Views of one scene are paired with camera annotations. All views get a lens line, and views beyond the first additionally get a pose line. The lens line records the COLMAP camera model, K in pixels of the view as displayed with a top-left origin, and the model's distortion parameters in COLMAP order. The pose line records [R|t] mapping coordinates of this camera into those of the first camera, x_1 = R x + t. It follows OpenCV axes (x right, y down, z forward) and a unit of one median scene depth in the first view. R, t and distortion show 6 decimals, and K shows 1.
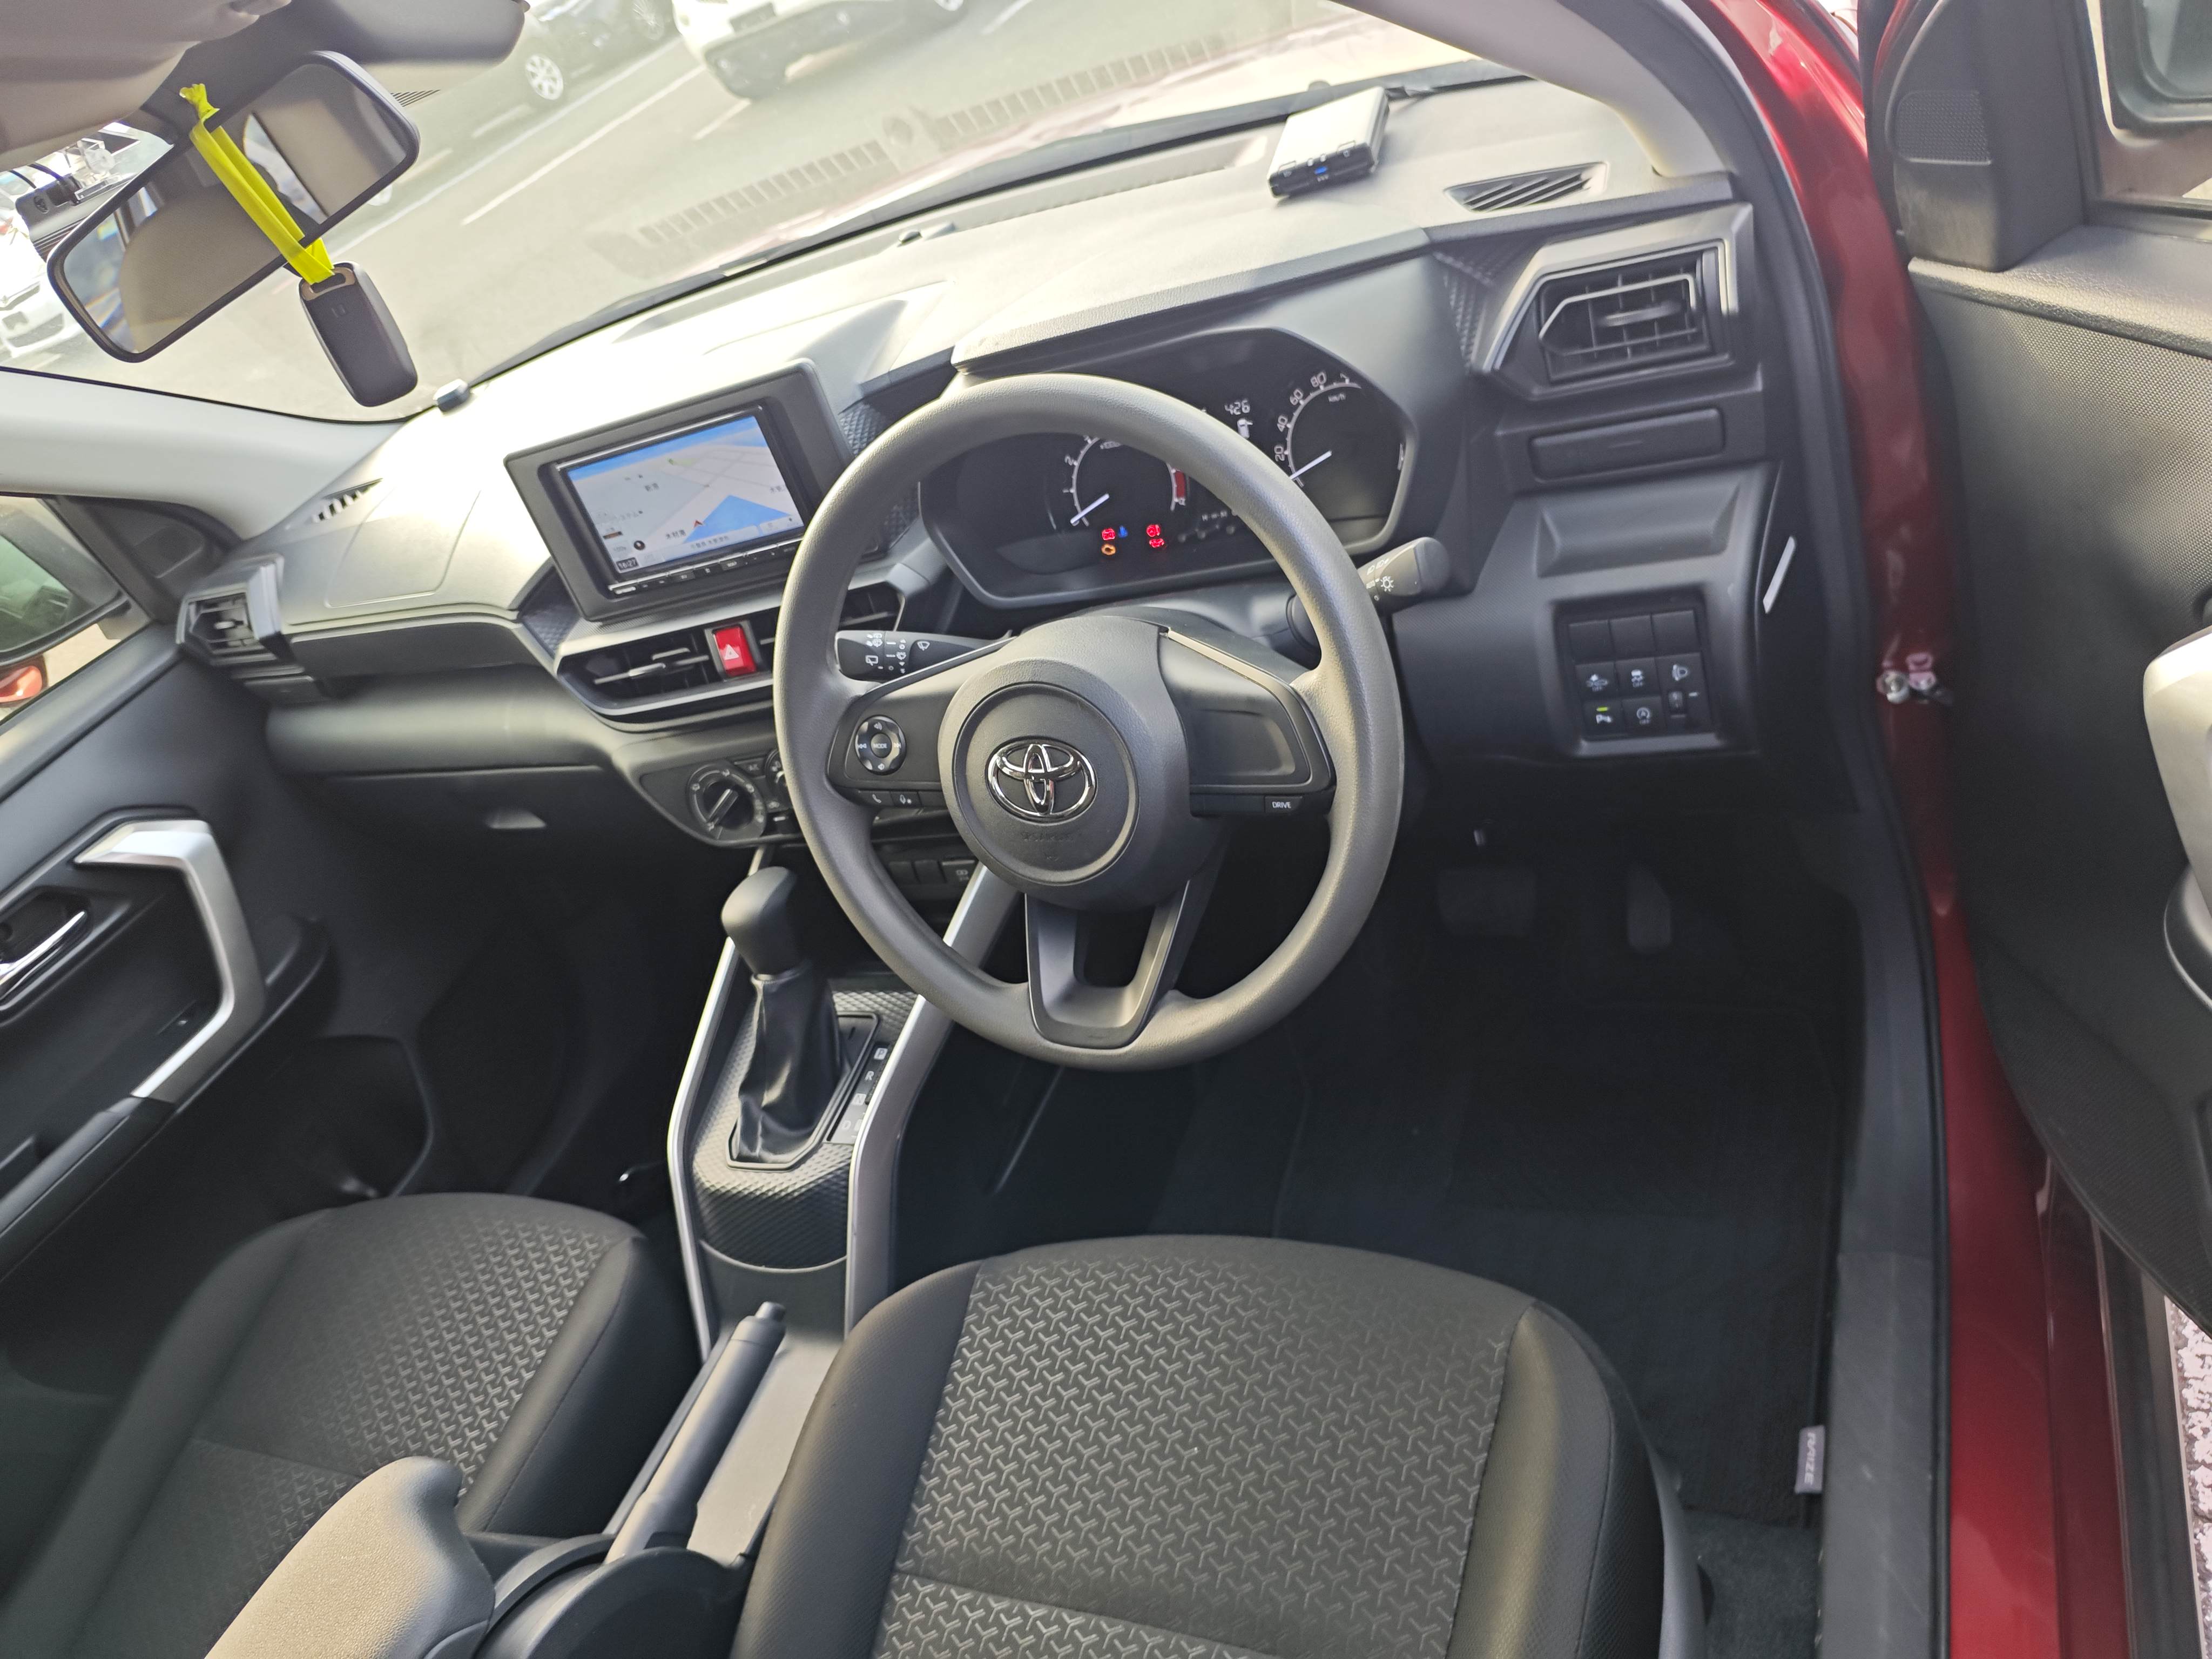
lens RADIAL K [[1563.1, 0, 1106.0], [0, 1563.1, 829.5], [0, 0, 1]] dist [0.014584, -0.029347]
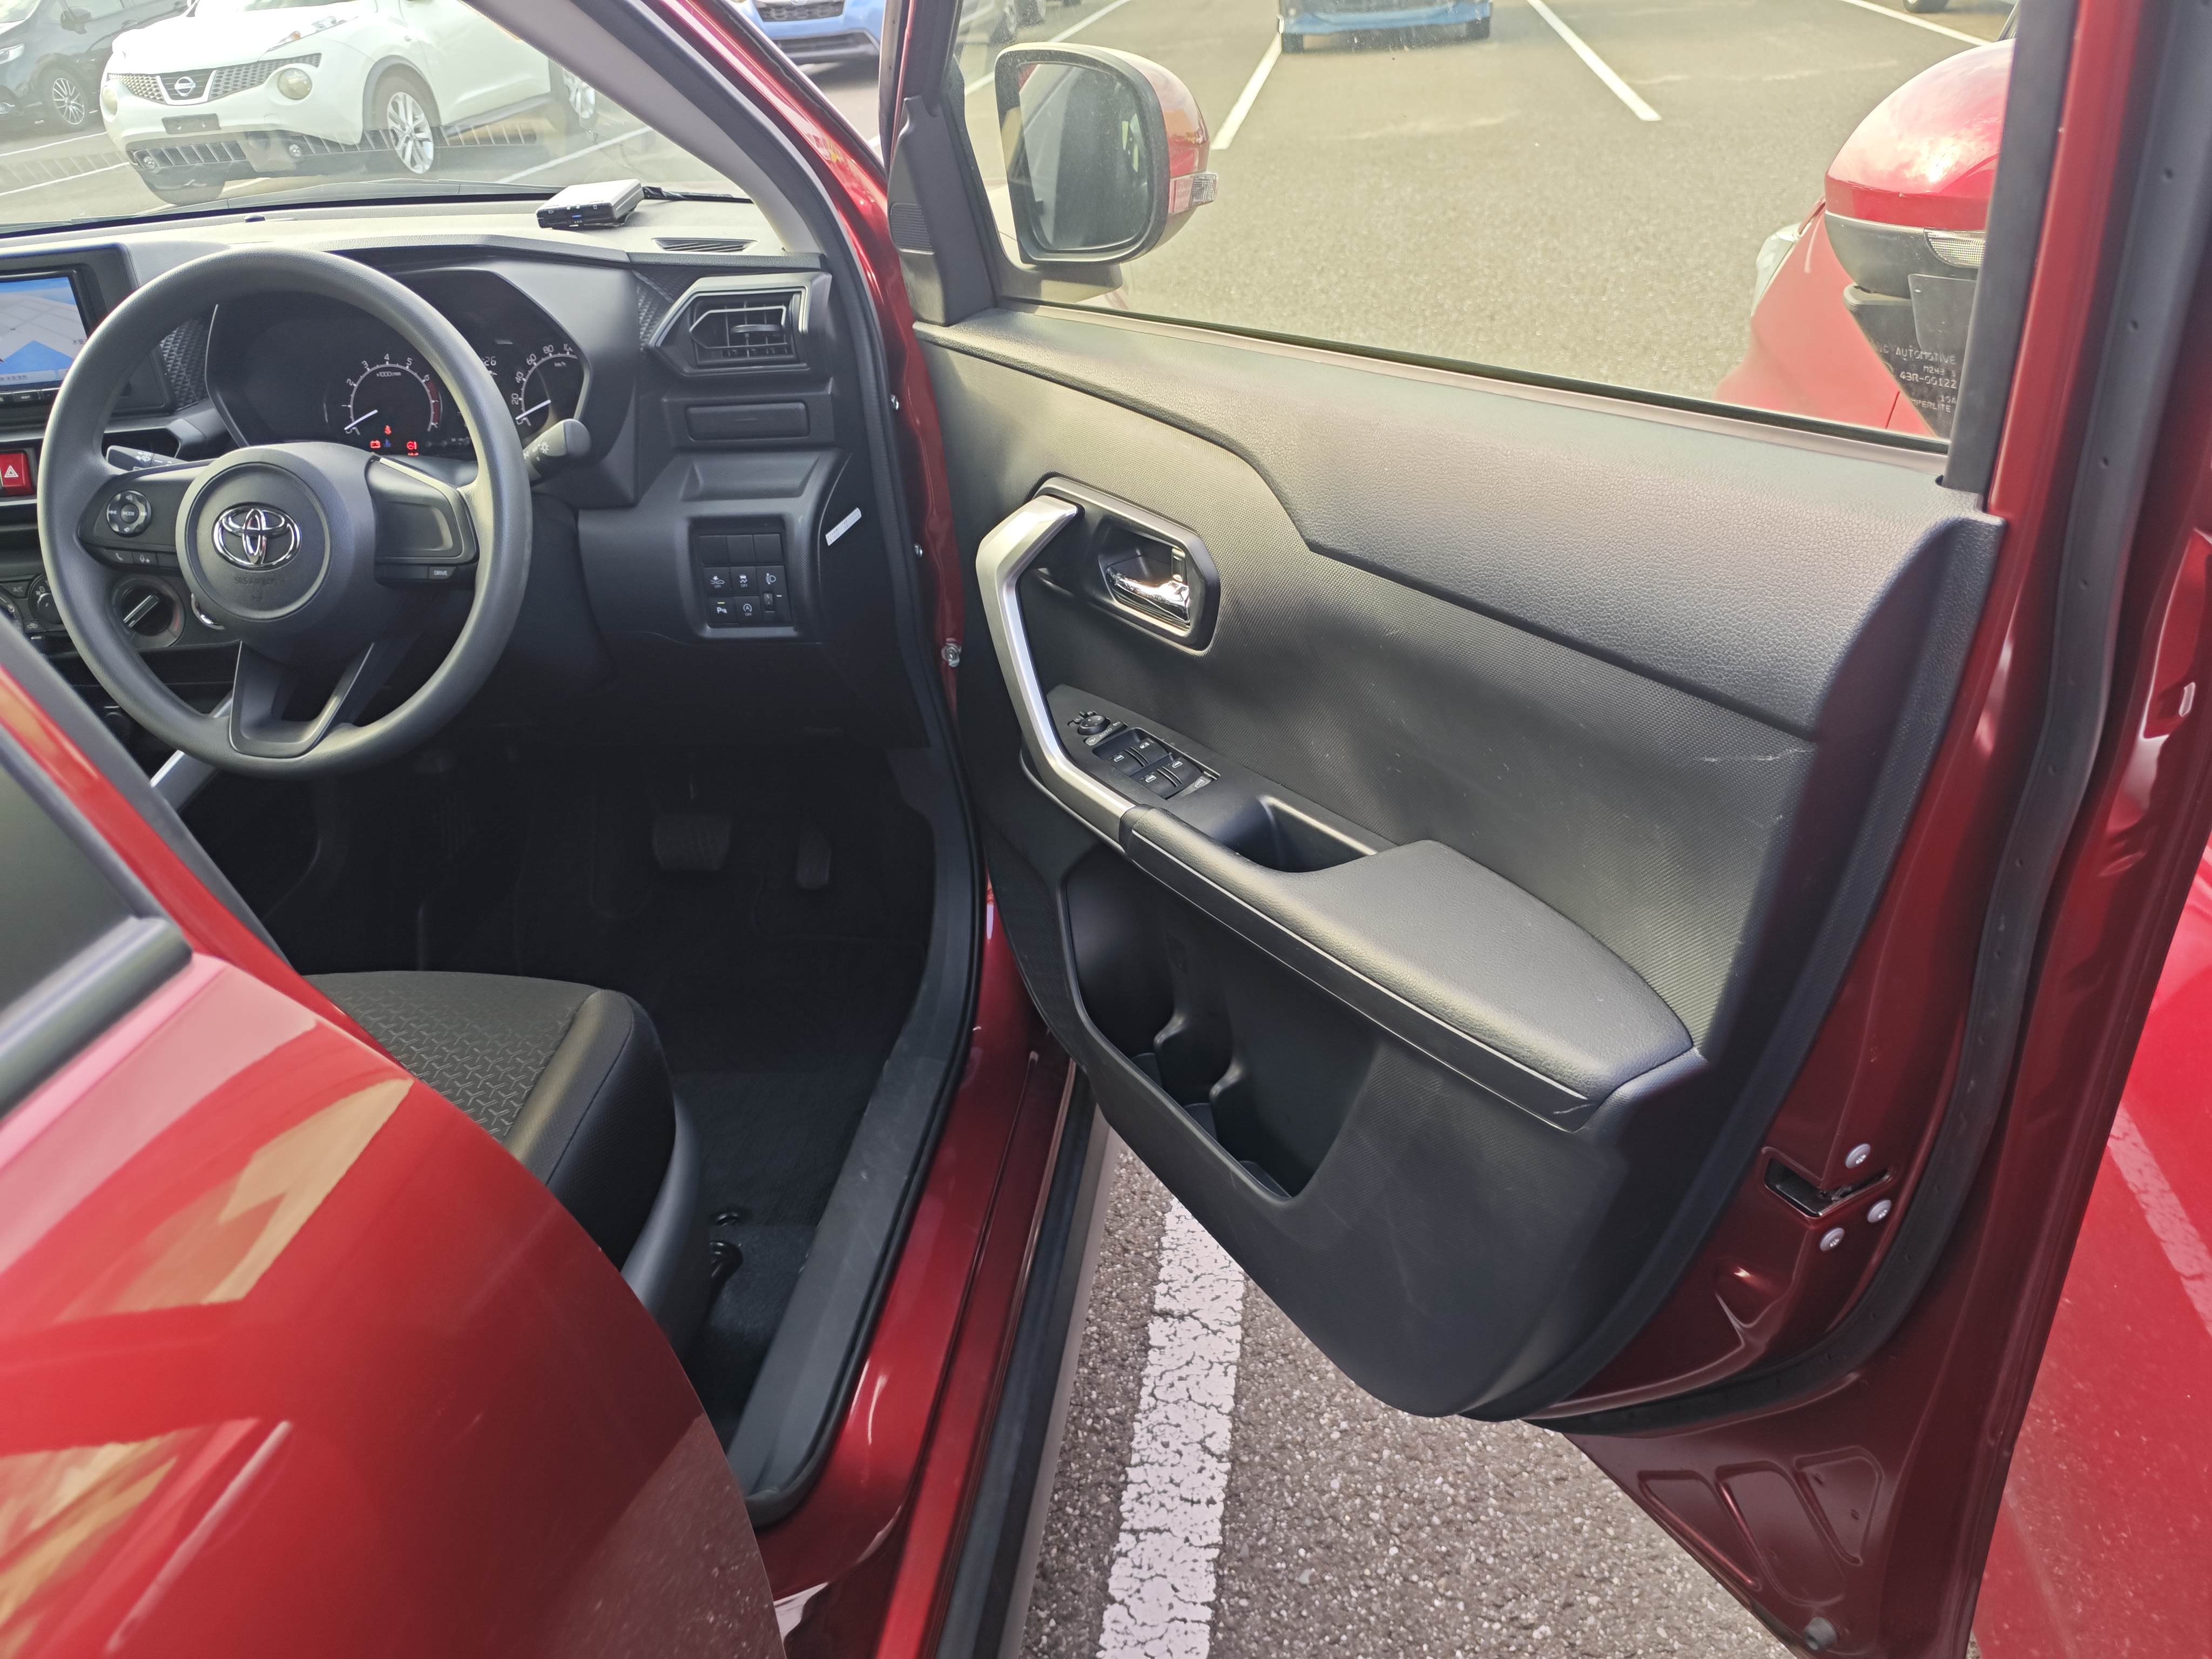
lens RADIAL K [[1582.9, 0, 1104.5], [0, 1582.9, 867.9], [0, 0, 1]] dist [0.005111, -0.000469]
pose [[0.931514, 0.122820, 0.342340, 0.168299], [-0.073613, 0.985443, -0.153243, 0.330599], [-0.356178, 0.117548, 0.926995, -0.395540]]
